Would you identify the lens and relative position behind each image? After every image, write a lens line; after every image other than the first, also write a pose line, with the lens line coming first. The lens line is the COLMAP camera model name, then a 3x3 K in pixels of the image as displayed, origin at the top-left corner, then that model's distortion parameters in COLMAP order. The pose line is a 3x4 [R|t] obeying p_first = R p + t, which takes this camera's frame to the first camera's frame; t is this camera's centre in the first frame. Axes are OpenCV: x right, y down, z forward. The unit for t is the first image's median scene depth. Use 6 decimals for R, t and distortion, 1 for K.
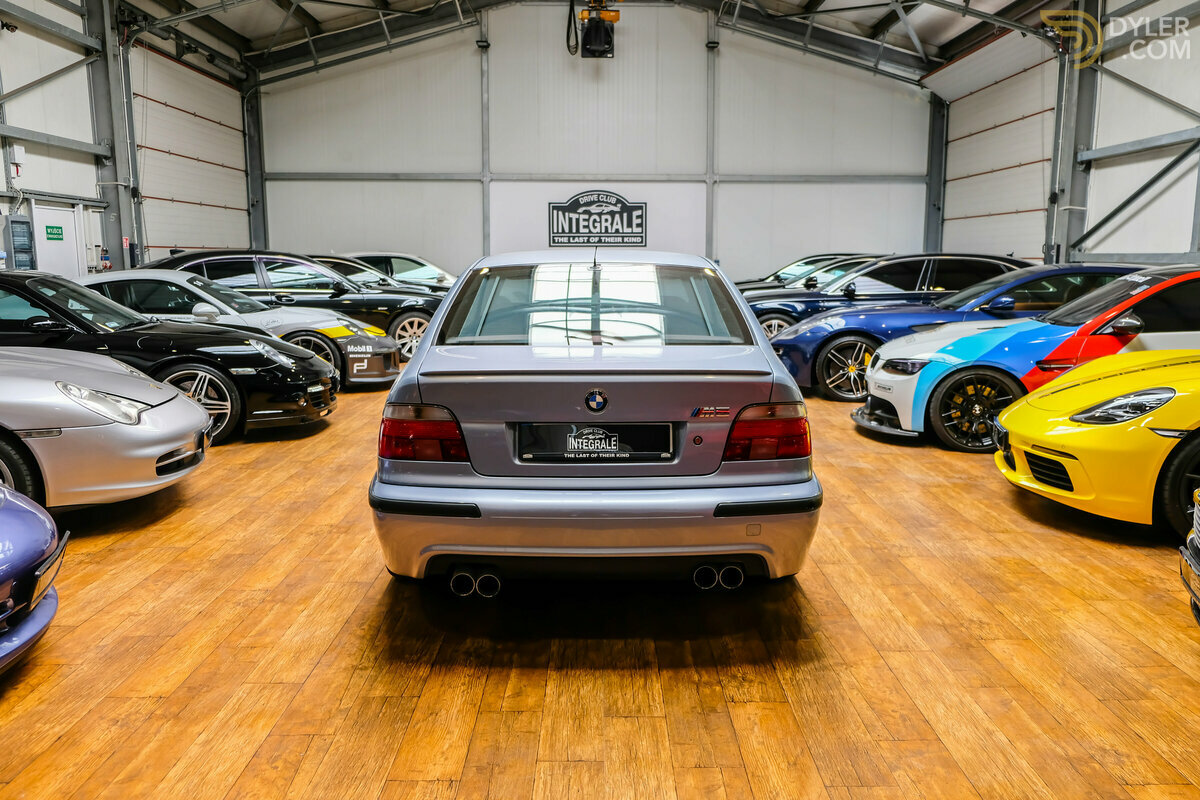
lens RADIAL K [[972.1, 0, 600.0], [0, 972.1, 400.0], [0, 0, 1]] dist [-0.009036, 0.003349]
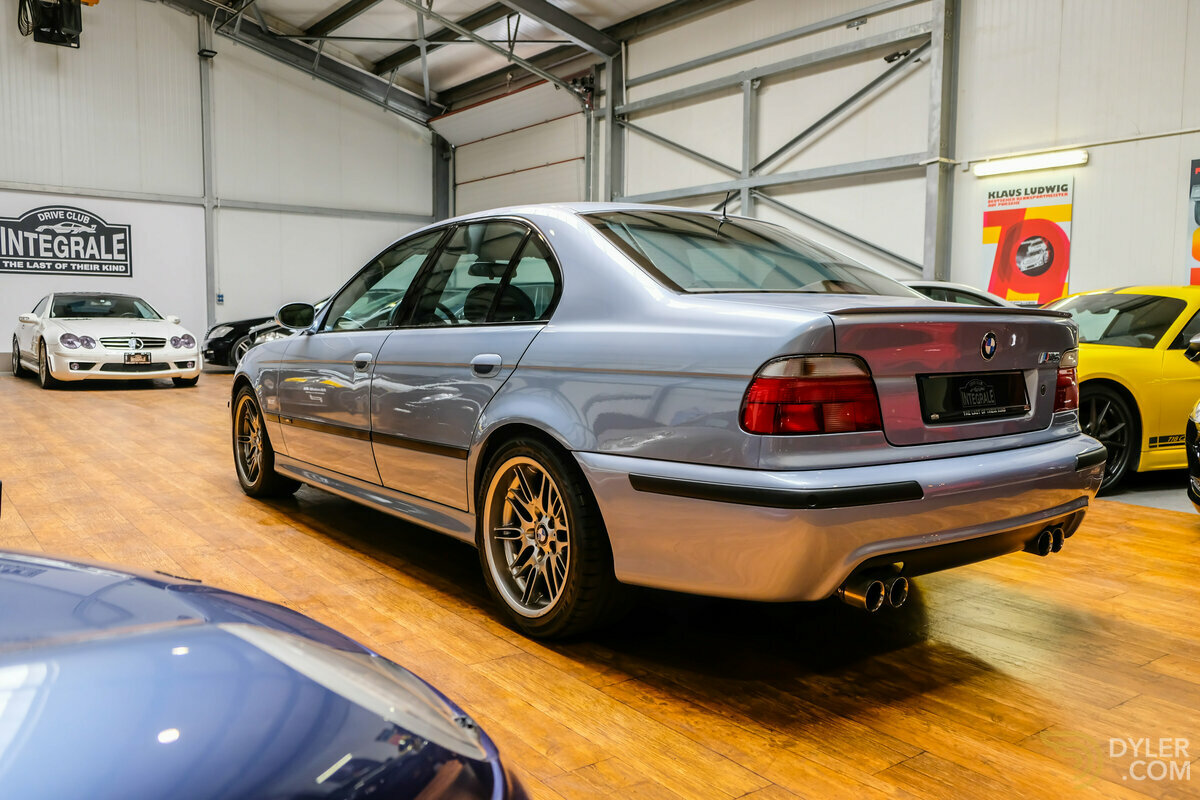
lens RADIAL K [[973.6, 0, 619.6], [0, 973.6, 406.1], [0, 0, 1]] dist [-0.043240, 0.049847]
pose [[0.796794, -0.044174, 0.602635, -0.134081], [0.075848, 0.996748, -0.027222, 0.009104], [-0.599472, 0.067399, 0.797553, 0.093557]]
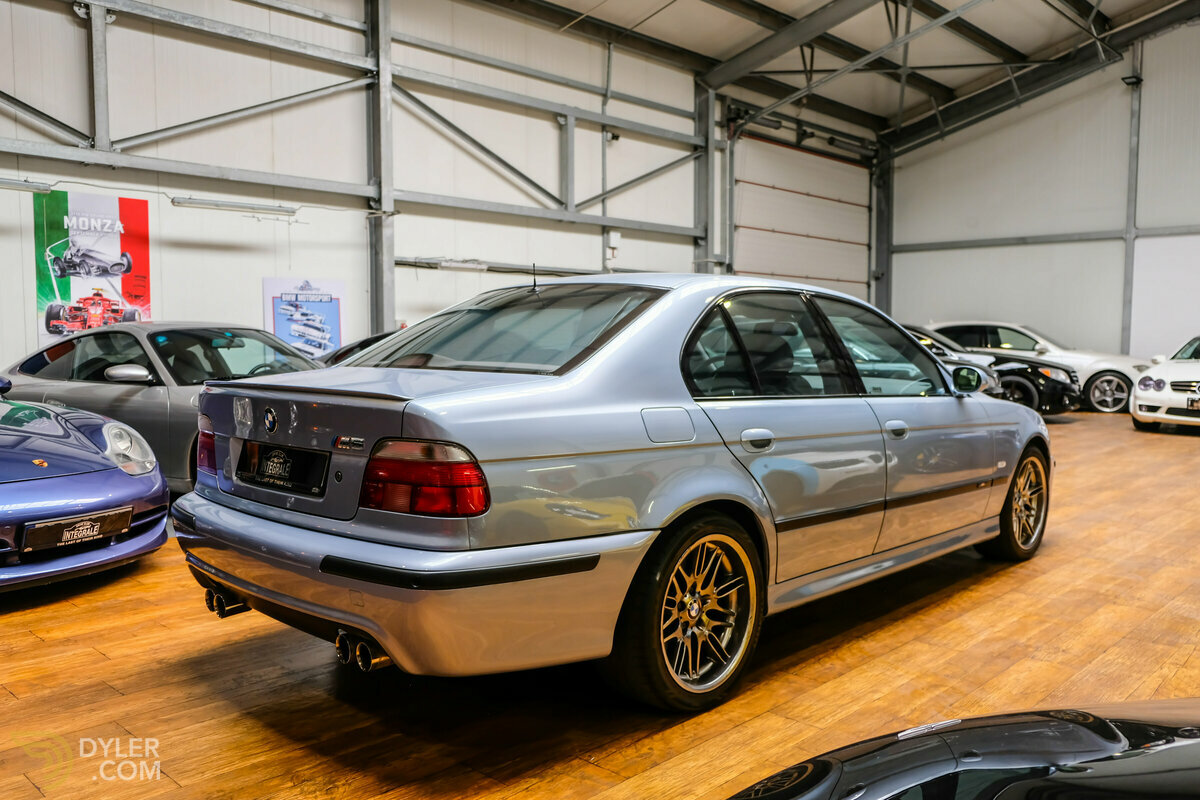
lens RADIAL K [[960.8, 0, 600.0], [0, 960.8, 400.0], [0, 0, 1]] dist [-0.008081, -0.003856]
pose [[0.714548, 0.043815, -0.698213, 0.146598], [-0.102833, 0.993774, -0.042877, -0.001817], [0.691988, 0.102437, 0.714605, 0.101633]]
